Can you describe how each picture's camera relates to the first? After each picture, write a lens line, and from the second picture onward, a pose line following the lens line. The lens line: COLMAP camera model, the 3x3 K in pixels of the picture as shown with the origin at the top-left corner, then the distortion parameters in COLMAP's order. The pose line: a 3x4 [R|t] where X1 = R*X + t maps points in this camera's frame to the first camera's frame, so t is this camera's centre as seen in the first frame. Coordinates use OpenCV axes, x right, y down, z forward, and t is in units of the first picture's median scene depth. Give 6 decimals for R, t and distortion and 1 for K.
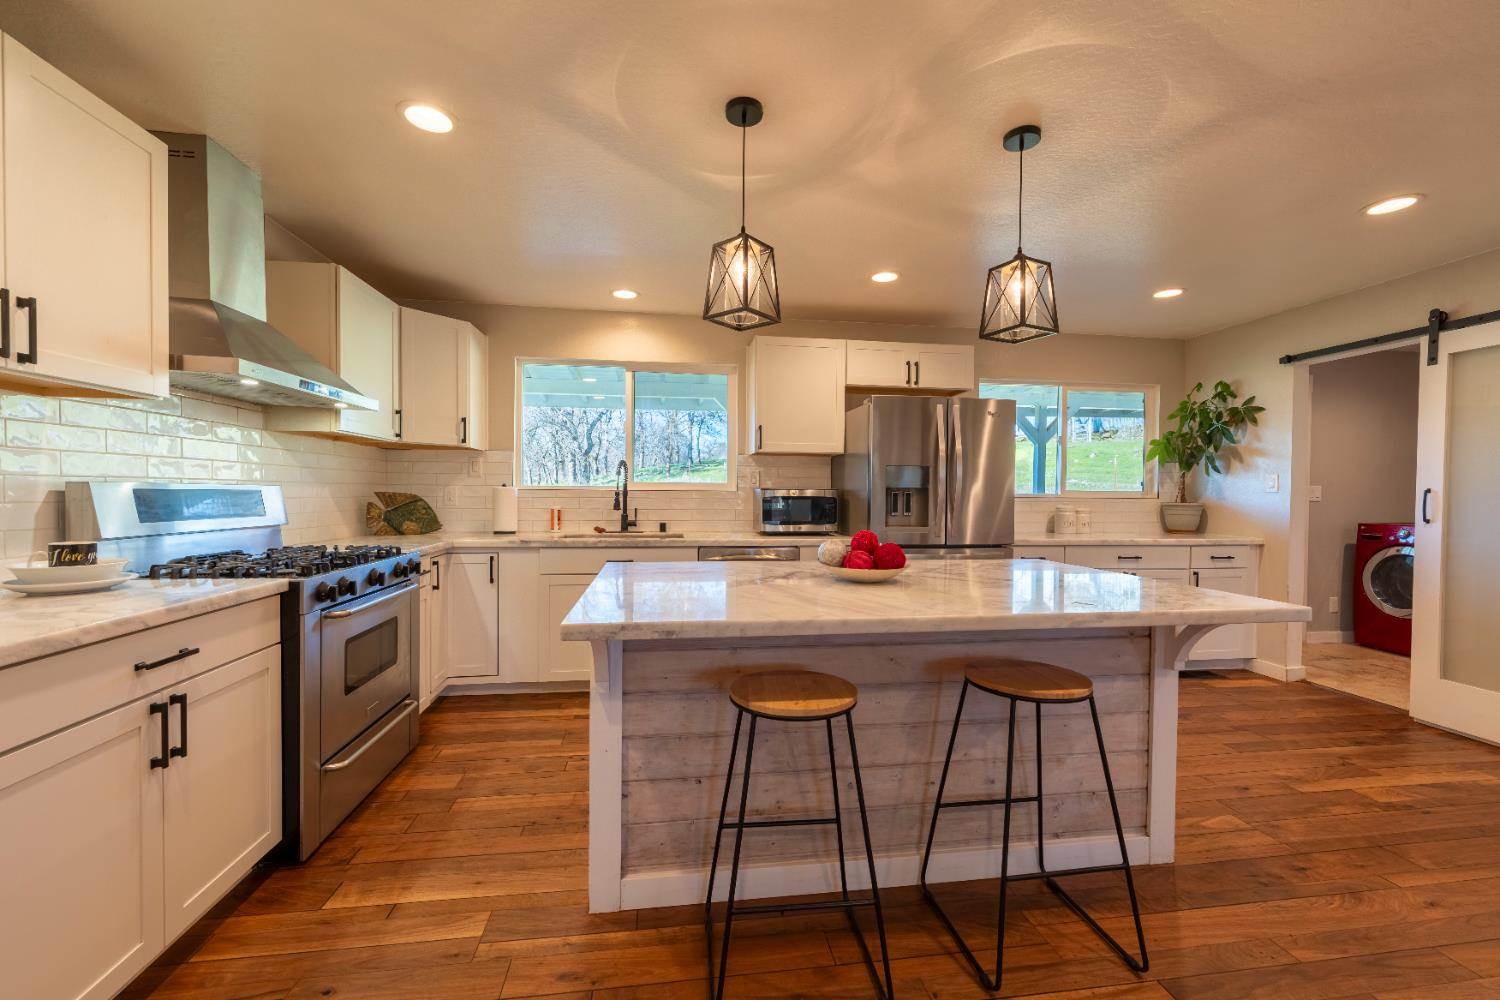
lens RADIAL K [[602.6, 0, 747.5], [0, 602.6, 502.2], [0, 0, 1]] dist [0.000248, -0.000282]
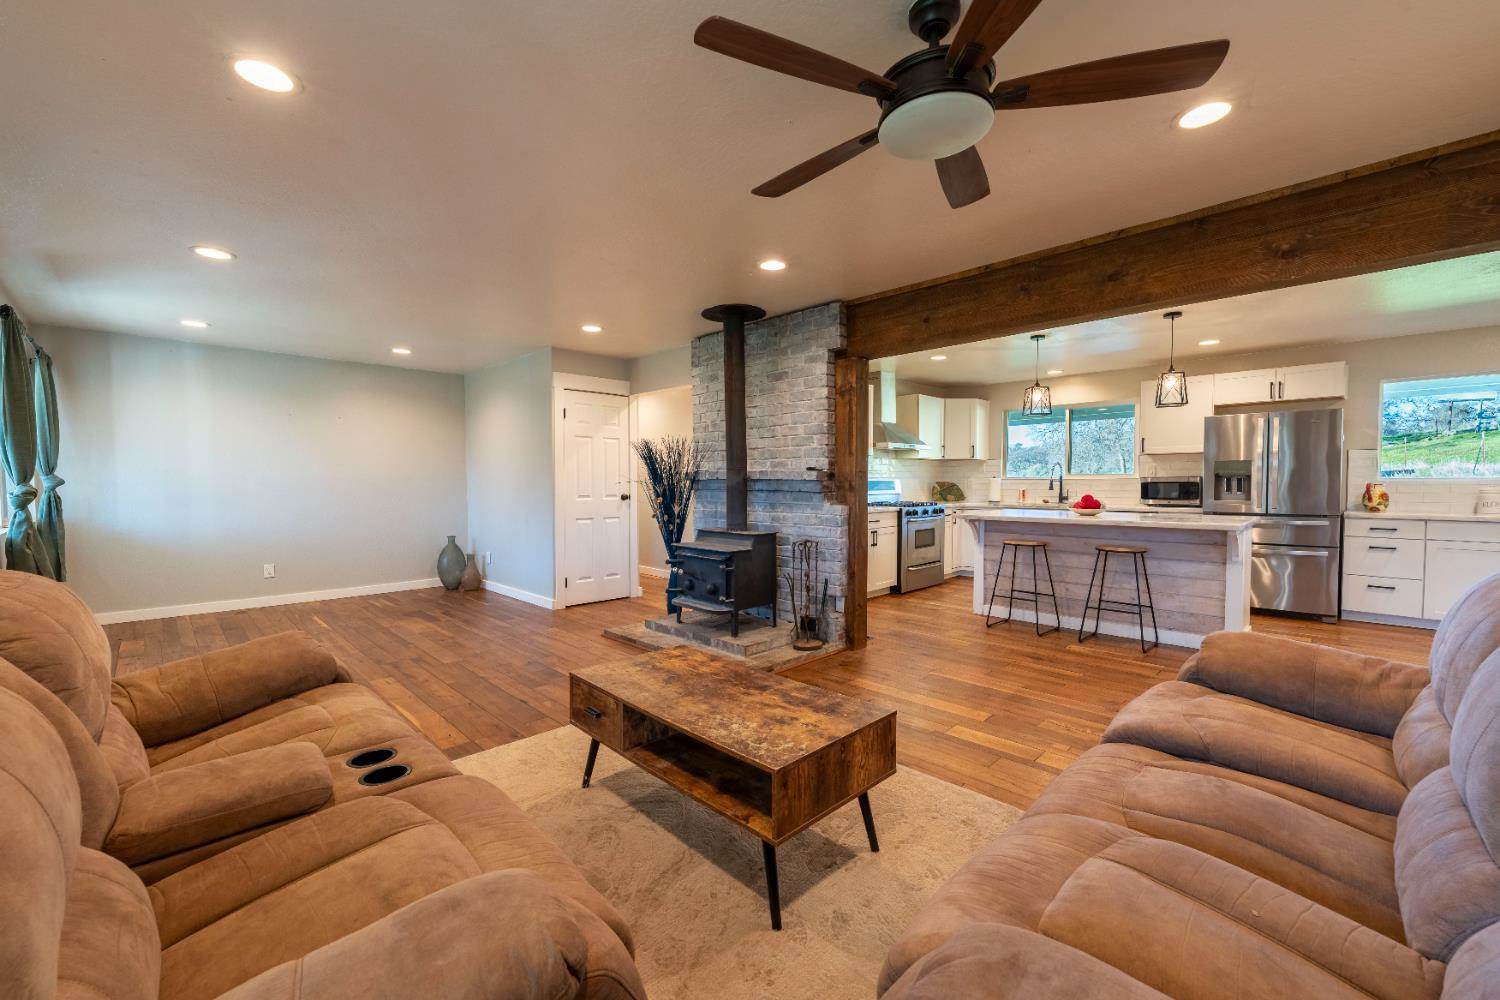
lens RADIAL K [[602.6, 0, 747.5], [0, 602.6, 502.2], [0, 0, 1]] dist [0.000248, -0.000282]
pose [[0.595770, 0.016705, -0.802982, 0.747736], [-0.004974, 0.999841, 0.017110, 0.024294], [0.803140, -0.006200, 0.595758, -0.877713]]
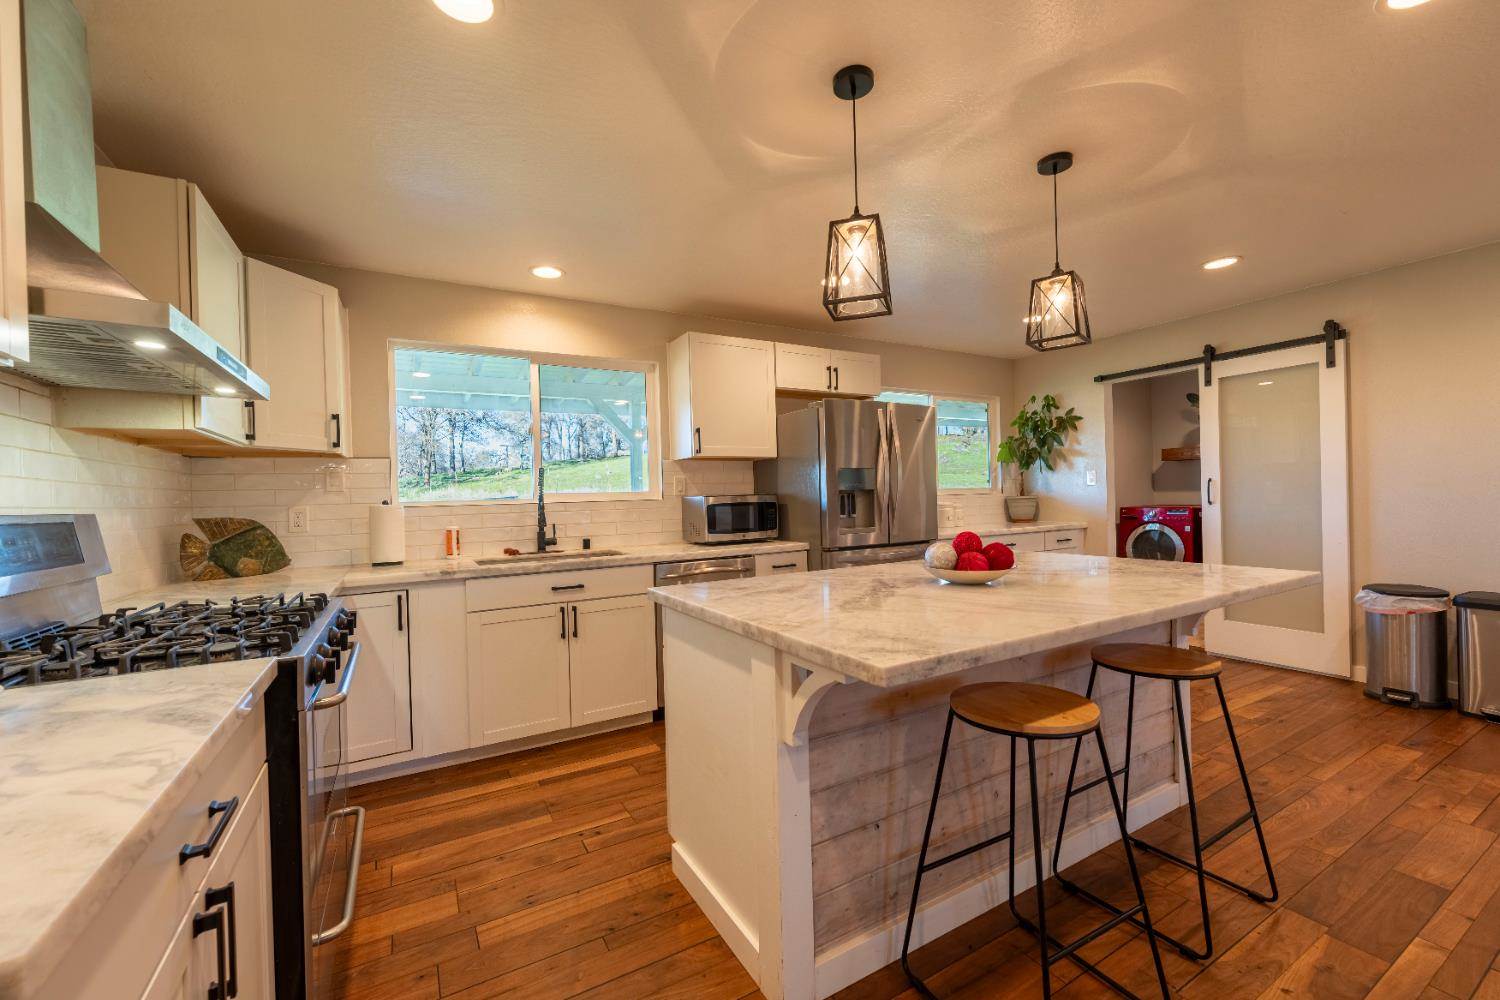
lens RADIAL K [[602.5, 0, 750.0], [0, 602.5, 500.0], [0, 0, 1]] dist [0.000476, -0.000357]
pose [[0.929485, -0.036079, 0.367092, -0.272395], [0.041732, 0.999101, -0.007471, -0.006625], [-0.366493, 0.022263, 0.930154, 0.116542]]
